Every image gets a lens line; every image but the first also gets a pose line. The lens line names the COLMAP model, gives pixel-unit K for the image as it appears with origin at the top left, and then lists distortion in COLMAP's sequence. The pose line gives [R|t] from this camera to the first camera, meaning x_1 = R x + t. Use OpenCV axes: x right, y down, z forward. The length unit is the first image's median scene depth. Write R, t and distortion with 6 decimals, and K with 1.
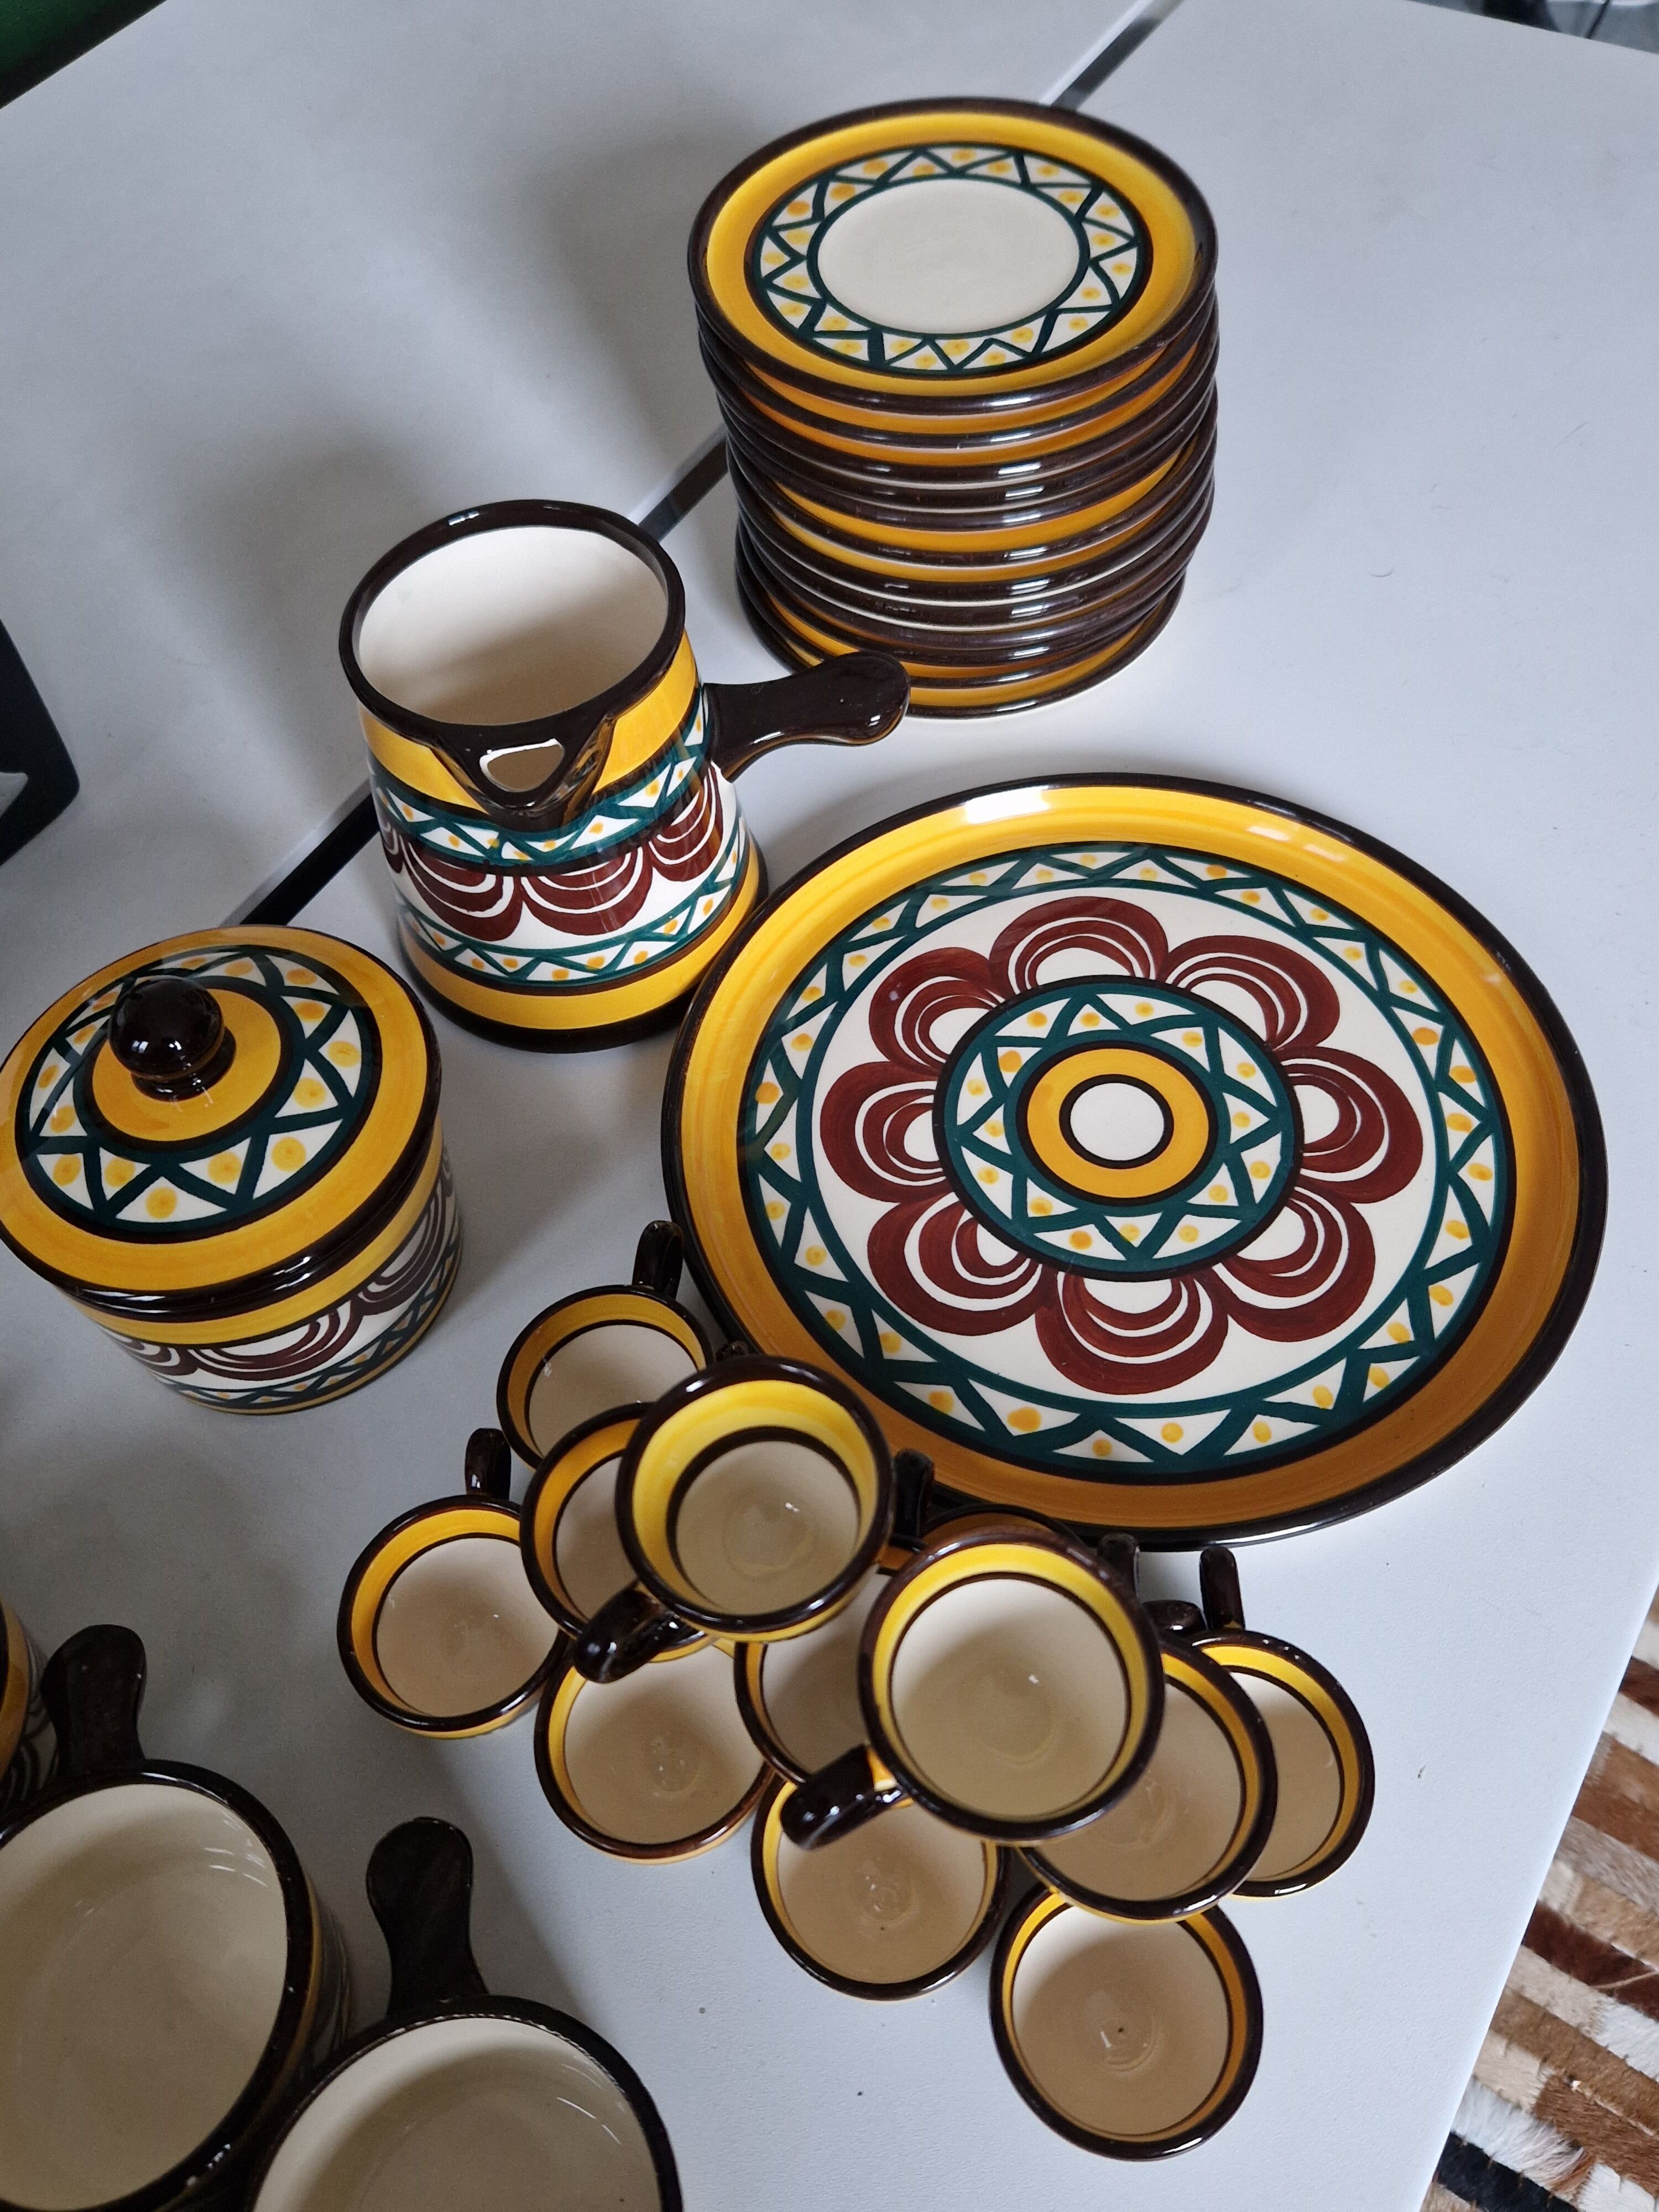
lens RADIAL K [[1914.9, 0, 798.6], [0, 1914.9, 1074.4], [0, 0, 1]] dist [0.067340, -0.011601]
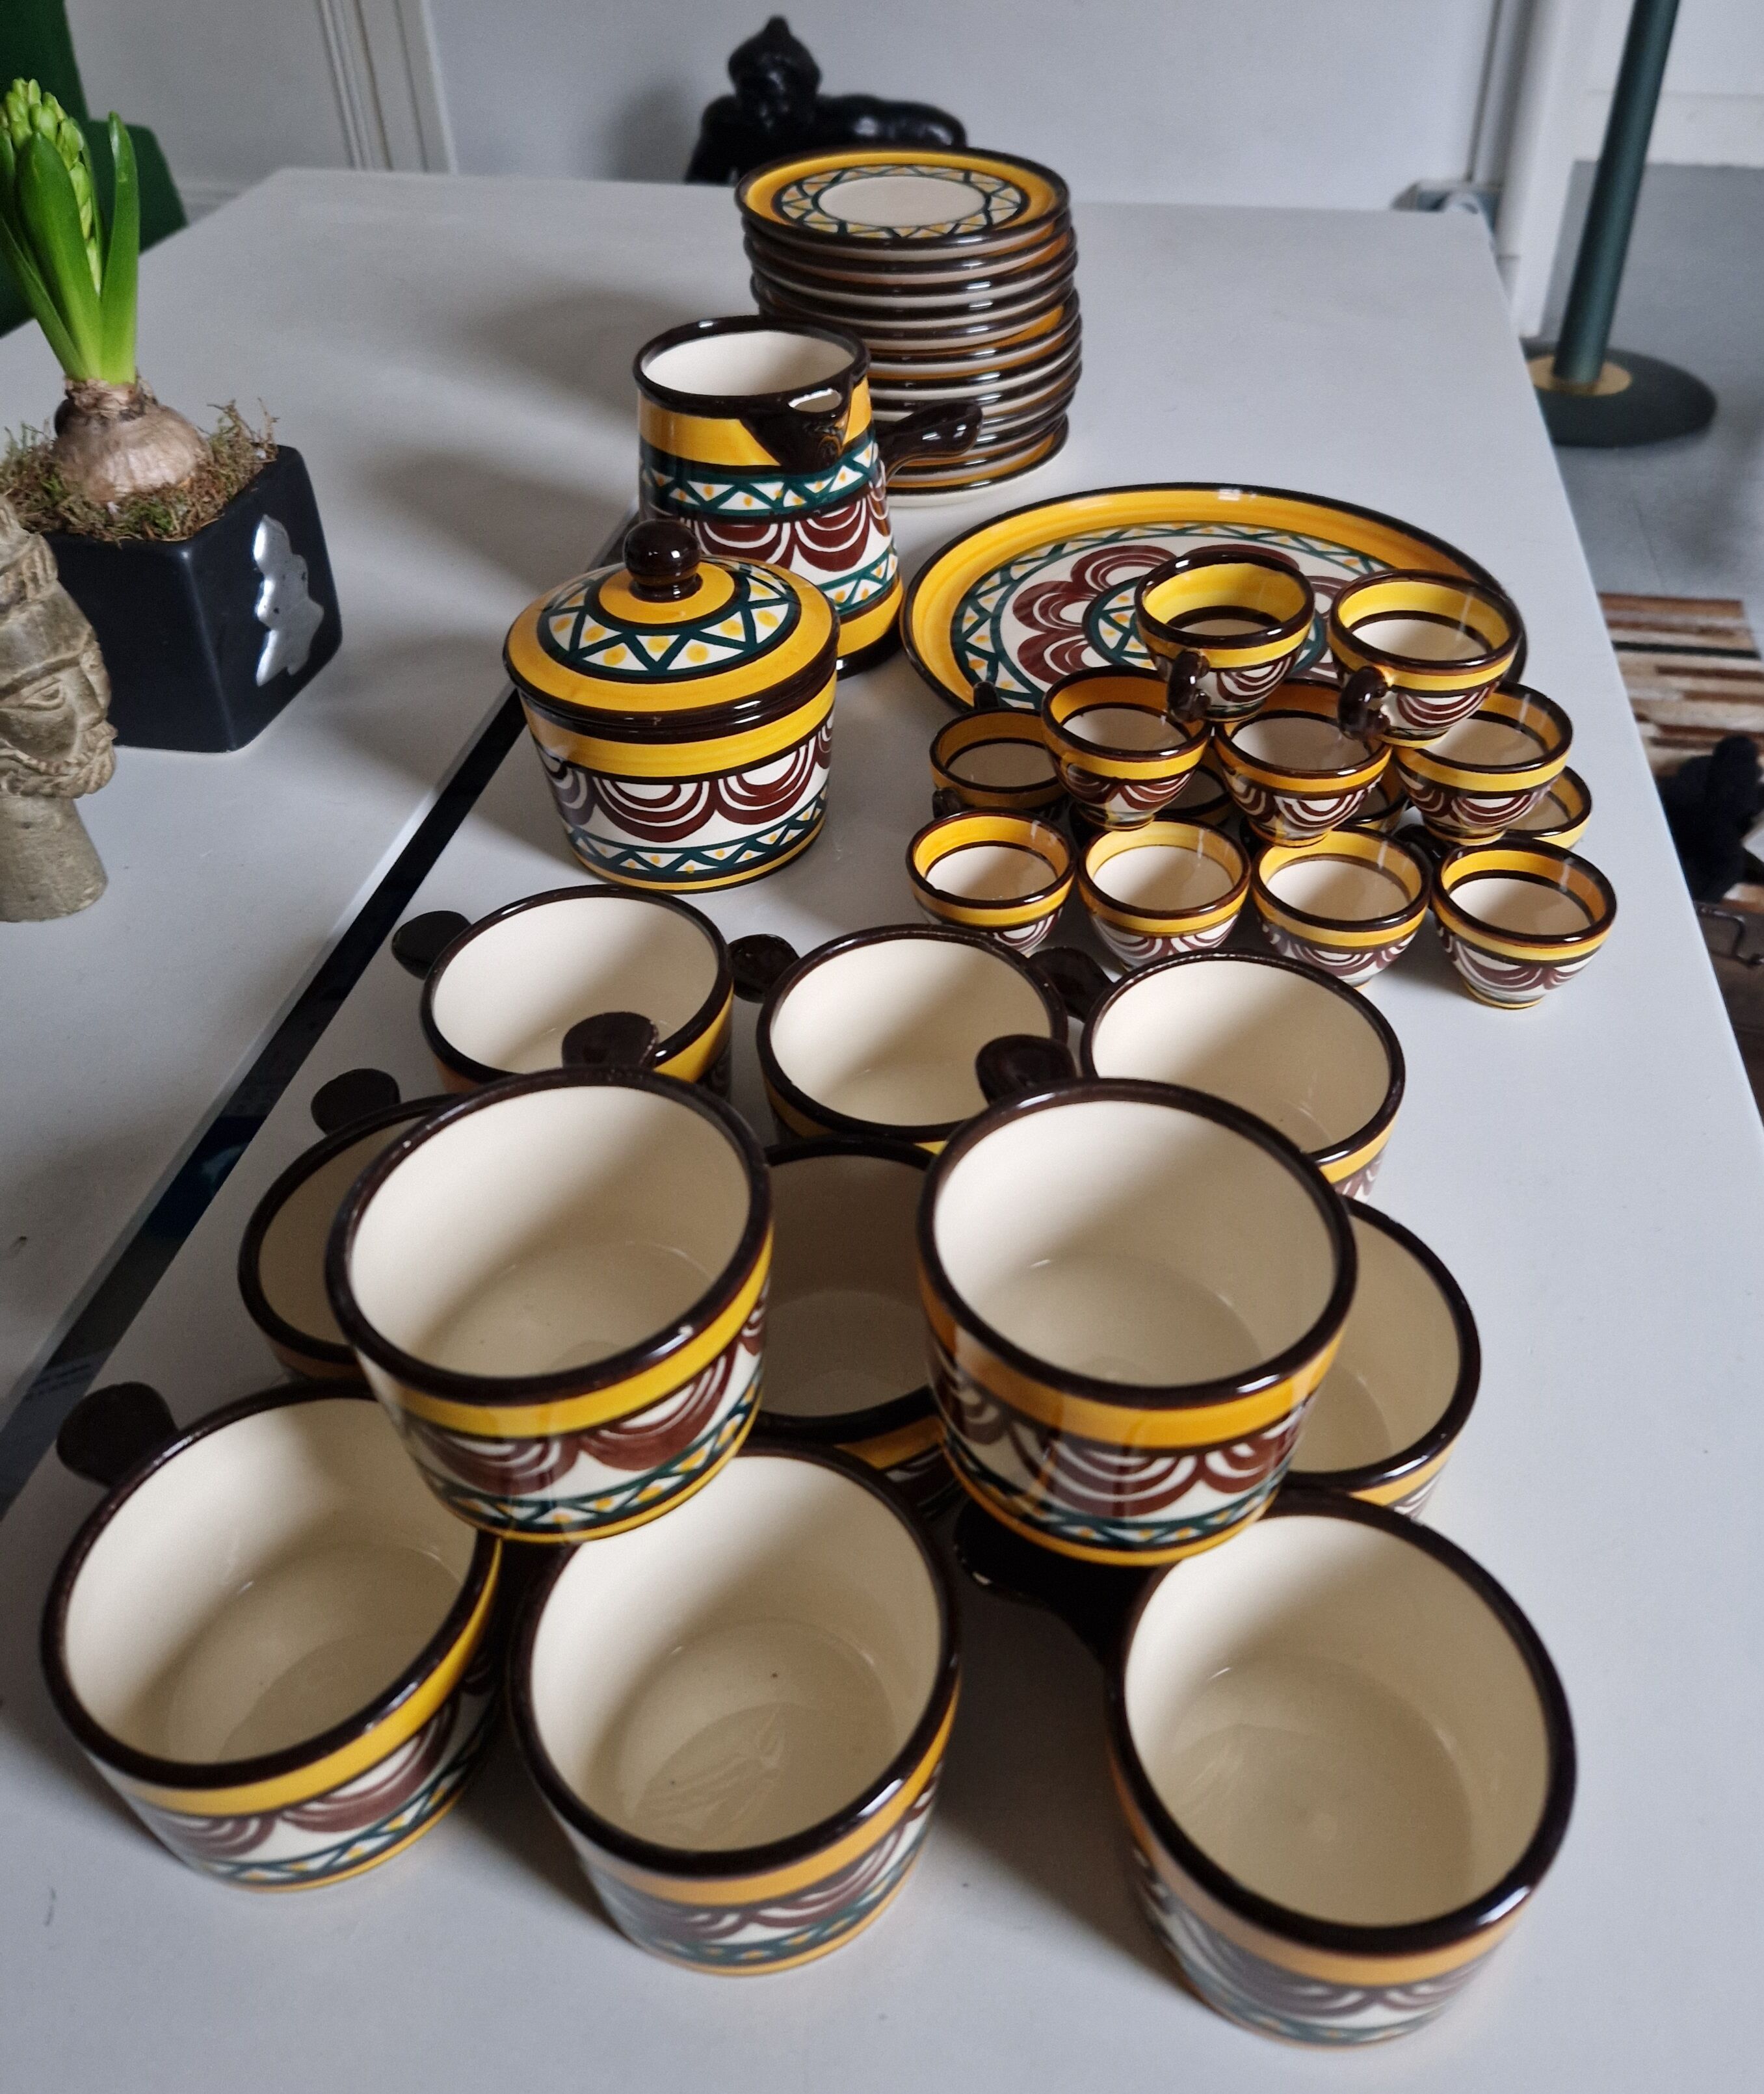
lens RADIAL K [[1754.7, 0, 949.1], [0, 1754.7, 842.7], [0, 0, 1]] dist [0.083949, -0.091957]
pose [[0.915241, -0.190583, 0.354981, -0.544757], [0.298696, 0.912239, -0.280358, 0.510402], [-0.270396, 0.362627, 0.891845, -0.109207]]
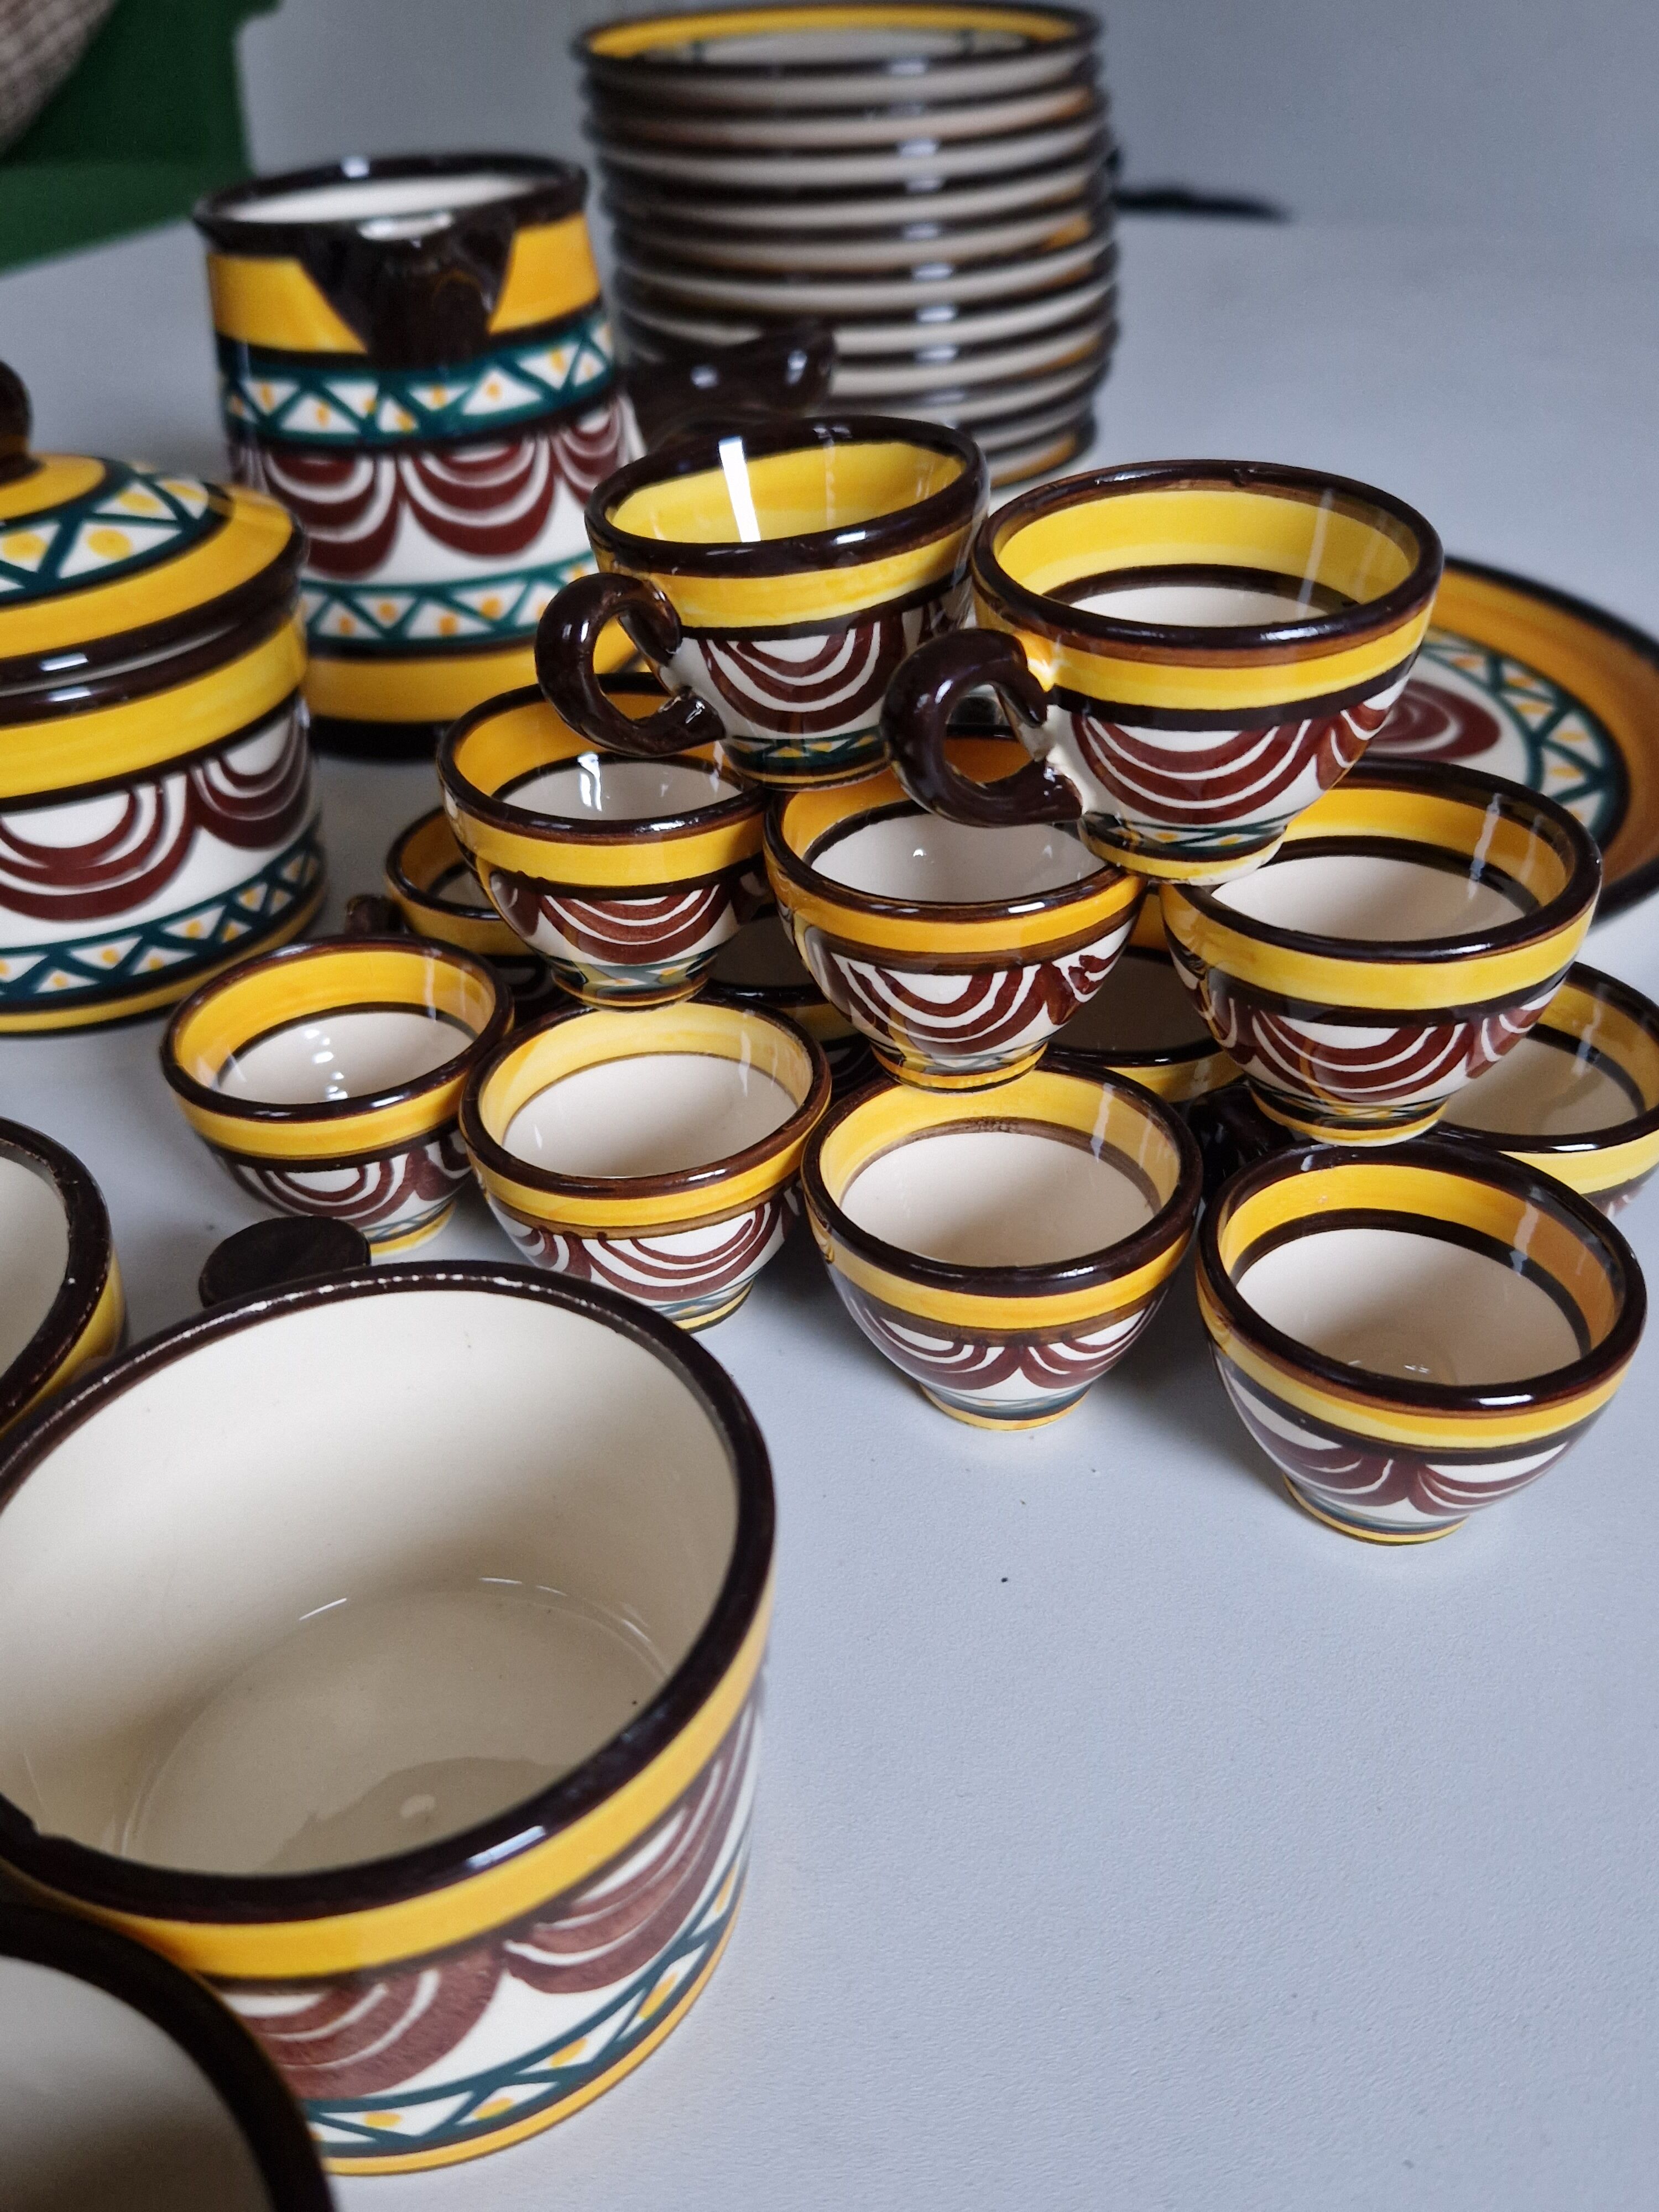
lens RADIAL K [[1943.0, 0, 782.2], [0, 1943.0, 1105.7], [0, 0, 1]] dist [0.040058, -0.005584]
pose [[0.994551, -0.043398, 0.094790, -0.072442], [0.073774, 0.935411, -0.345779, 0.461867], [-0.073661, 0.350888, 0.933516, 0.290094]]
